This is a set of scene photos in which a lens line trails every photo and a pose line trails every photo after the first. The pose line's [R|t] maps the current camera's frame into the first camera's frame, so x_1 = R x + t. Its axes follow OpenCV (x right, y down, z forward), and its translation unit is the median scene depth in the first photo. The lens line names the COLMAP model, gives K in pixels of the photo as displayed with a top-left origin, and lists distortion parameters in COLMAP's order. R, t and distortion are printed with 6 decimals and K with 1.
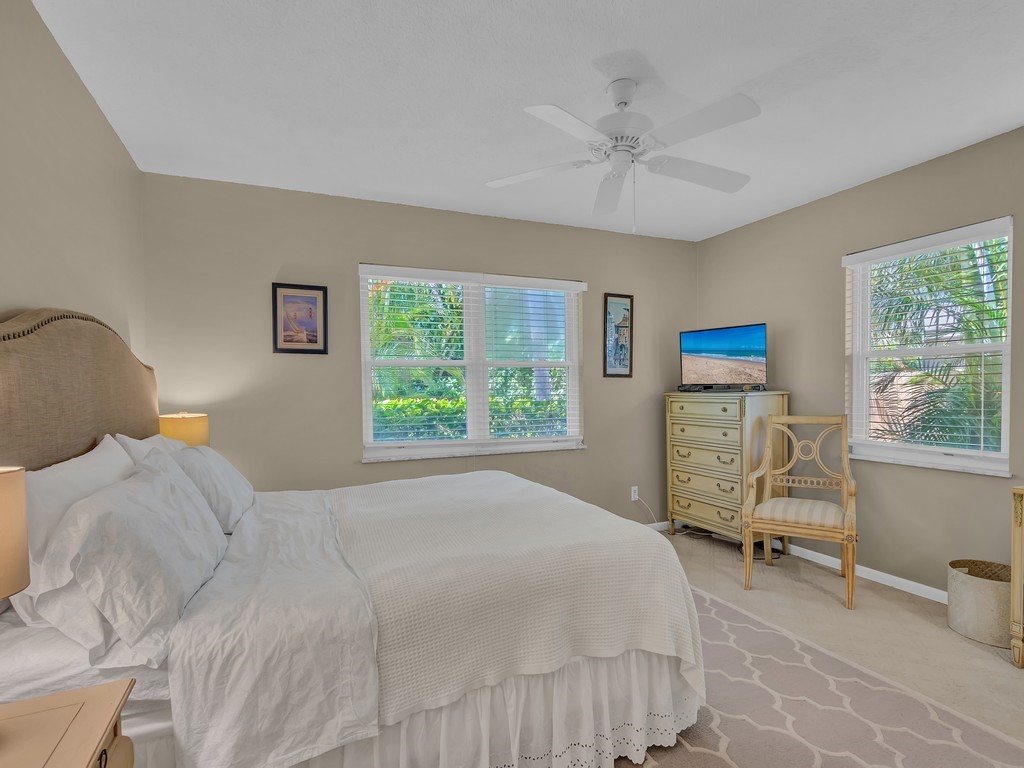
lens RADIAL K [[512.4, 0, 516.2], [0, 512.4, 391.0], [0, 0, 1]] dist [0.017795, -0.000421]
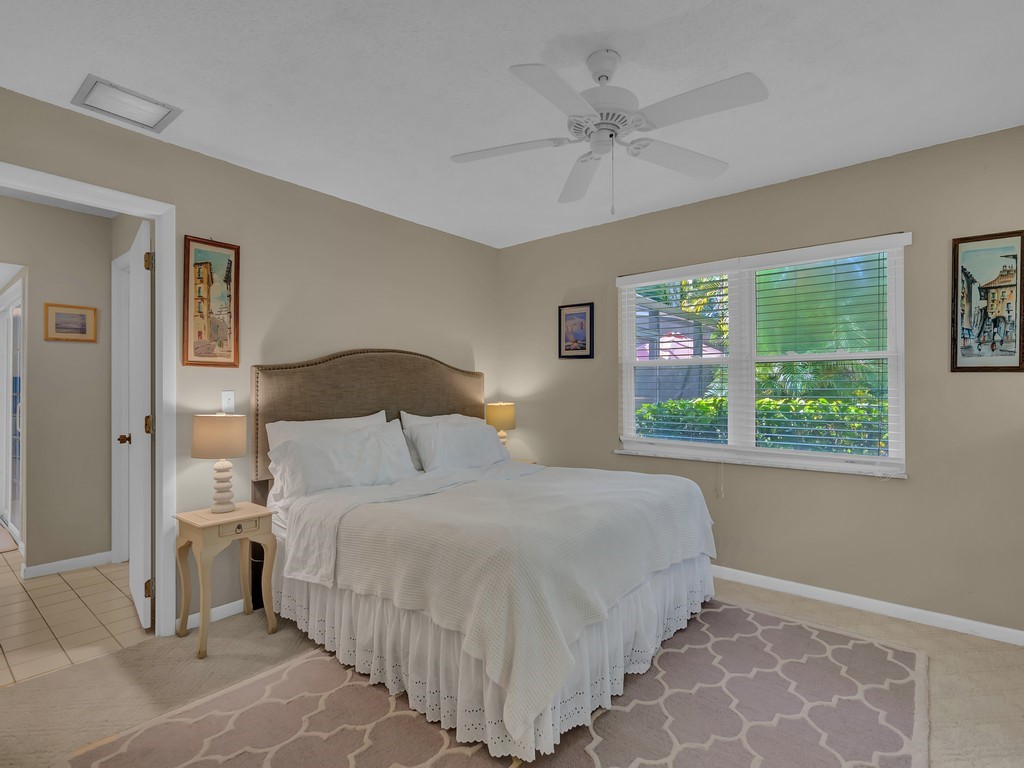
lens RADIAL K [[512.4, 0, 517.2], [0, 512.4, 380.8], [0, 0, 1]] dist [0.017795, -0.000421]
pose [[0.471678, -0.002150, -0.881768, 0.607300], [-0.007543, 0.999951, -0.006473, -0.010323], [0.881738, 0.009704, 0.471639, 0.283842]]
